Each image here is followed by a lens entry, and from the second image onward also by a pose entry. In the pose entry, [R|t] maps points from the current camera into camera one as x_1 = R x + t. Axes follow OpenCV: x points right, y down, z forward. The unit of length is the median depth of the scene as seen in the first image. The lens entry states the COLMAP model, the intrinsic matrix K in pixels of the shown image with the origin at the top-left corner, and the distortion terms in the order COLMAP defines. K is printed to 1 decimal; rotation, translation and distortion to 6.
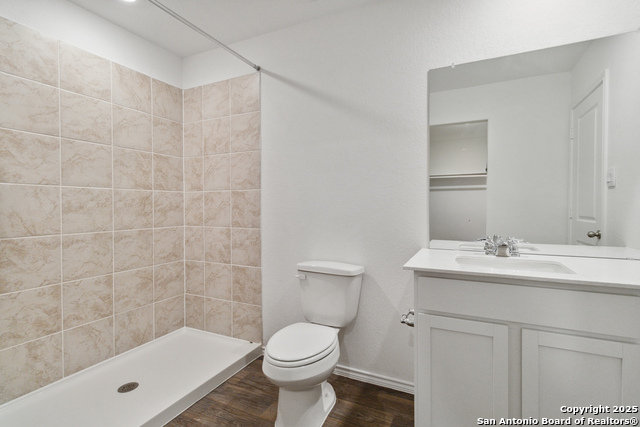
lens RADIAL K [[296.2, 0, 335.2], [0, 296.2, 210.8], [0, 0, 1]] dist [-0.004245, 0.001567]
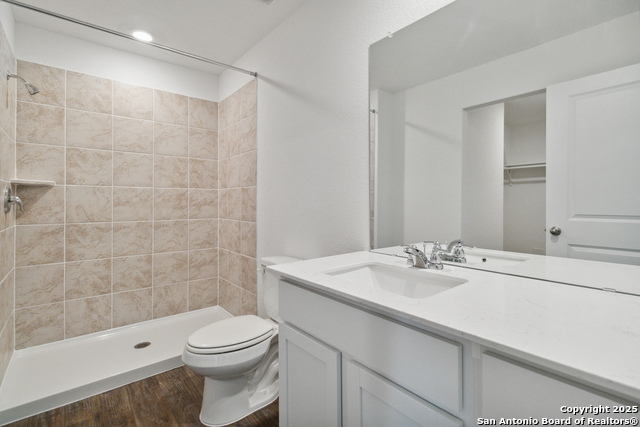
lens RADIAL K [[296.2, 0, 334.2], [0, 296.2, 201.2], [0, 0, 1]] dist [-0.004245, 0.001567]
pose [[0.914680, 0.002800, -0.404168, 0.457698], [-0.010545, 0.999801, -0.016938, -0.002242], [0.404041, 0.019755, 0.914528, 0.138233]]
